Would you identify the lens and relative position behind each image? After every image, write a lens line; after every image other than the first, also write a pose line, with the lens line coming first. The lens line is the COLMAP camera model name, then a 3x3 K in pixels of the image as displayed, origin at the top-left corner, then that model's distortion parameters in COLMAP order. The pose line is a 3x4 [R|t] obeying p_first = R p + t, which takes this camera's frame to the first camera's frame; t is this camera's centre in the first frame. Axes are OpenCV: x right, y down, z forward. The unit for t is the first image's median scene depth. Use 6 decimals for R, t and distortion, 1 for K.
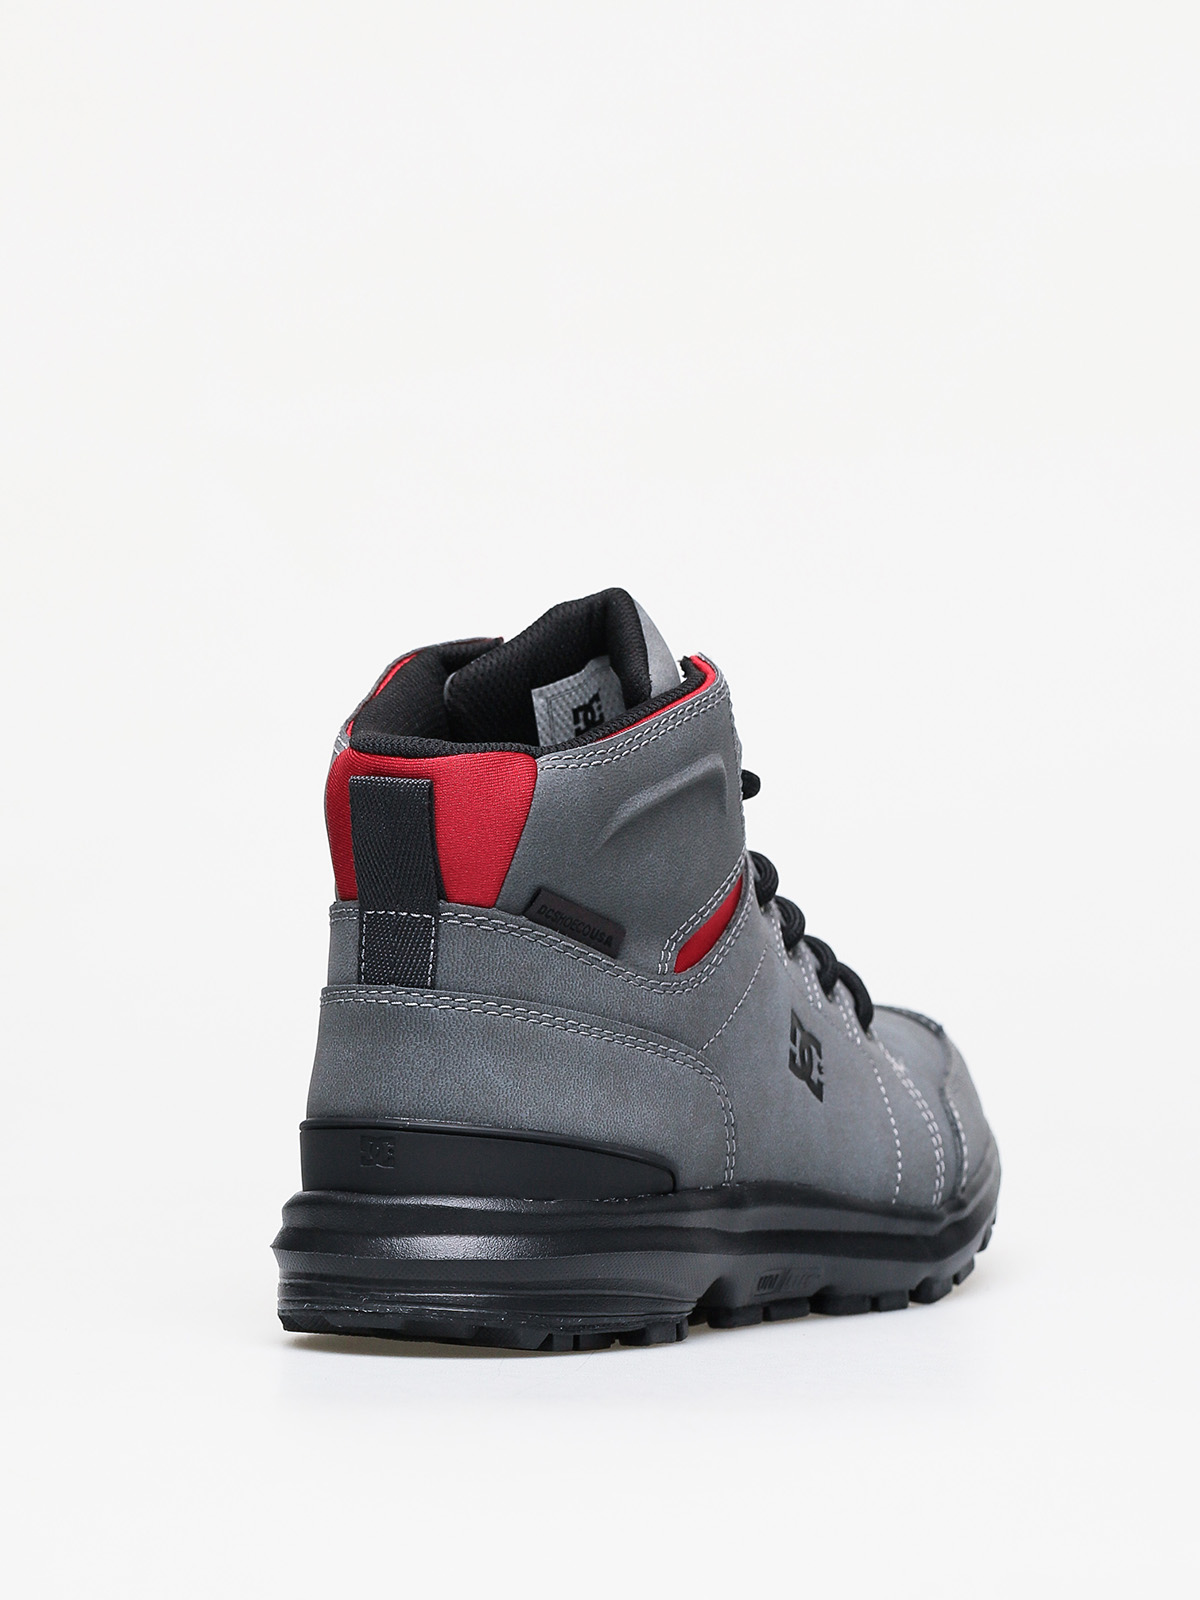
lens RADIAL K [[5638.8, 0, 600.0], [0, 5638.8, 800.0], [0, 0, 1]] dist [-0.138928, -1.484727]
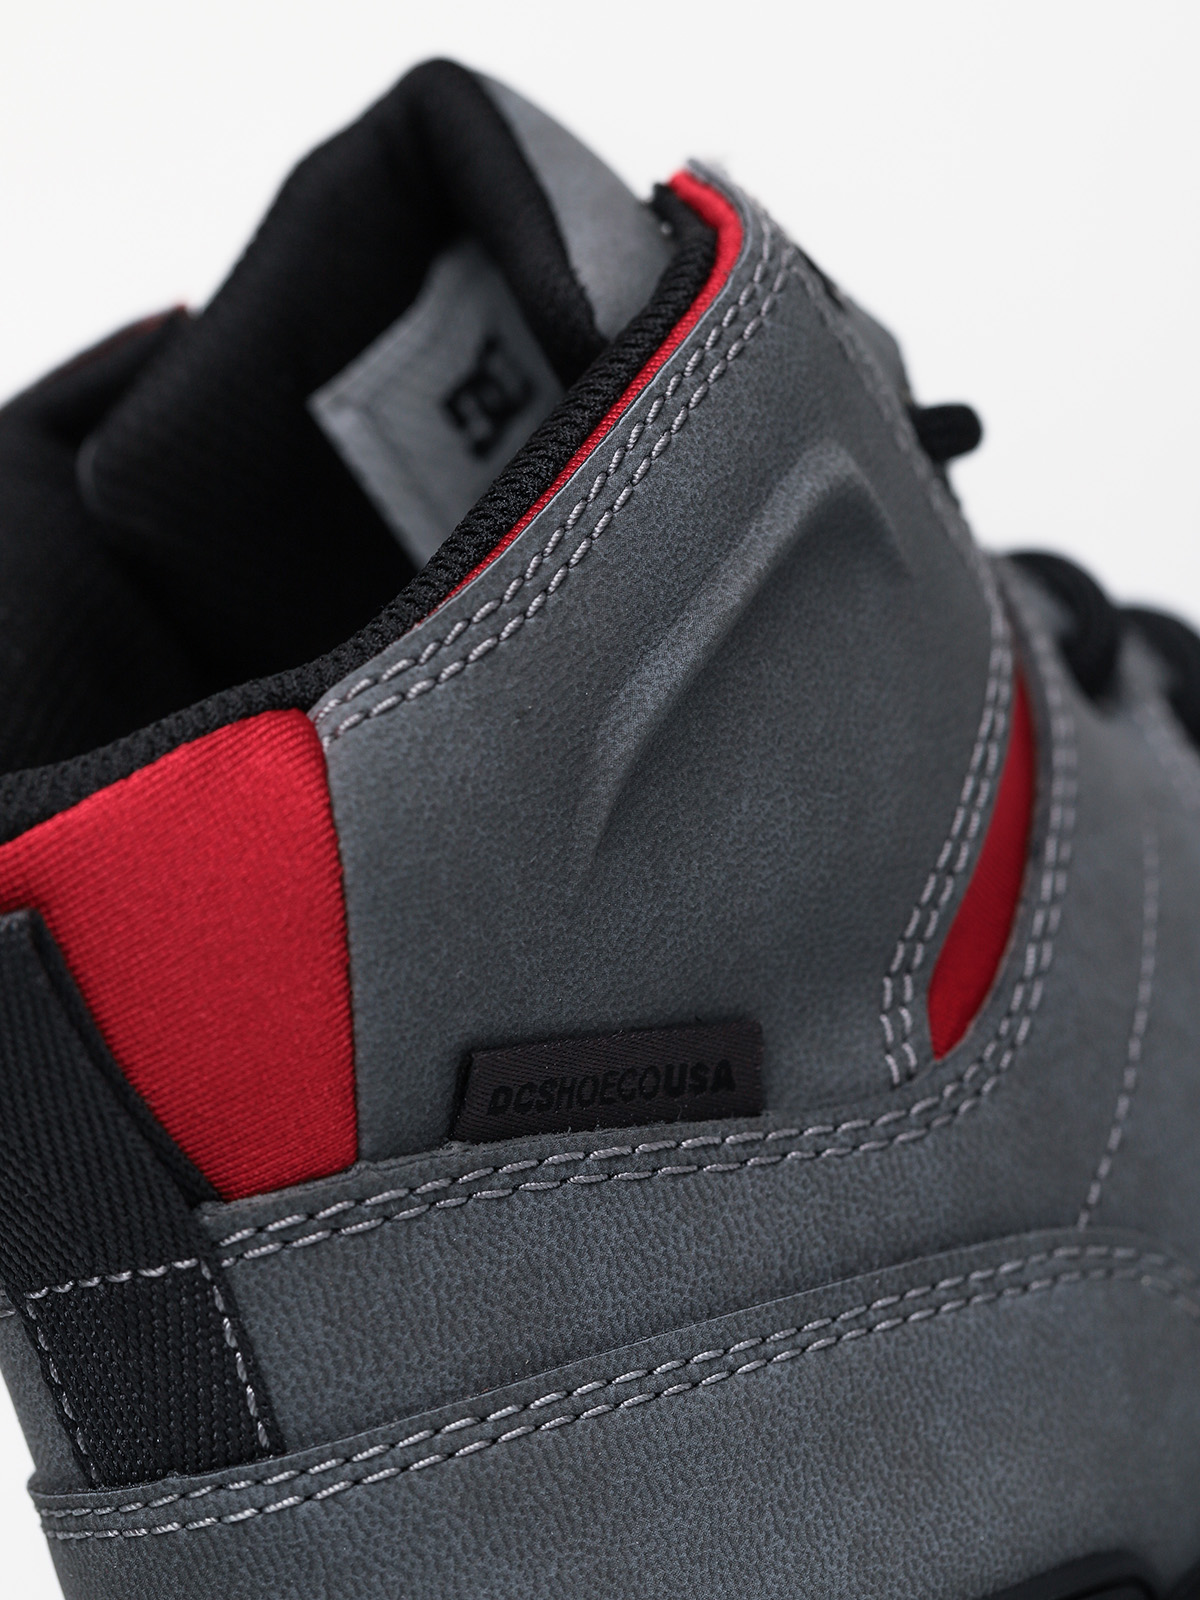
lens RADIAL K [[5638.8, 0, 600.0], [0, 5638.8, 800.0], [0, 0, 1]] dist [-0.138928, -1.484727]
pose [[0.924709, -0.358681, -0.127520, 0.044923], [0.374975, 0.915989, 0.142683, -0.043160], [0.065629, -0.179757, 0.981519, 0.654646]]
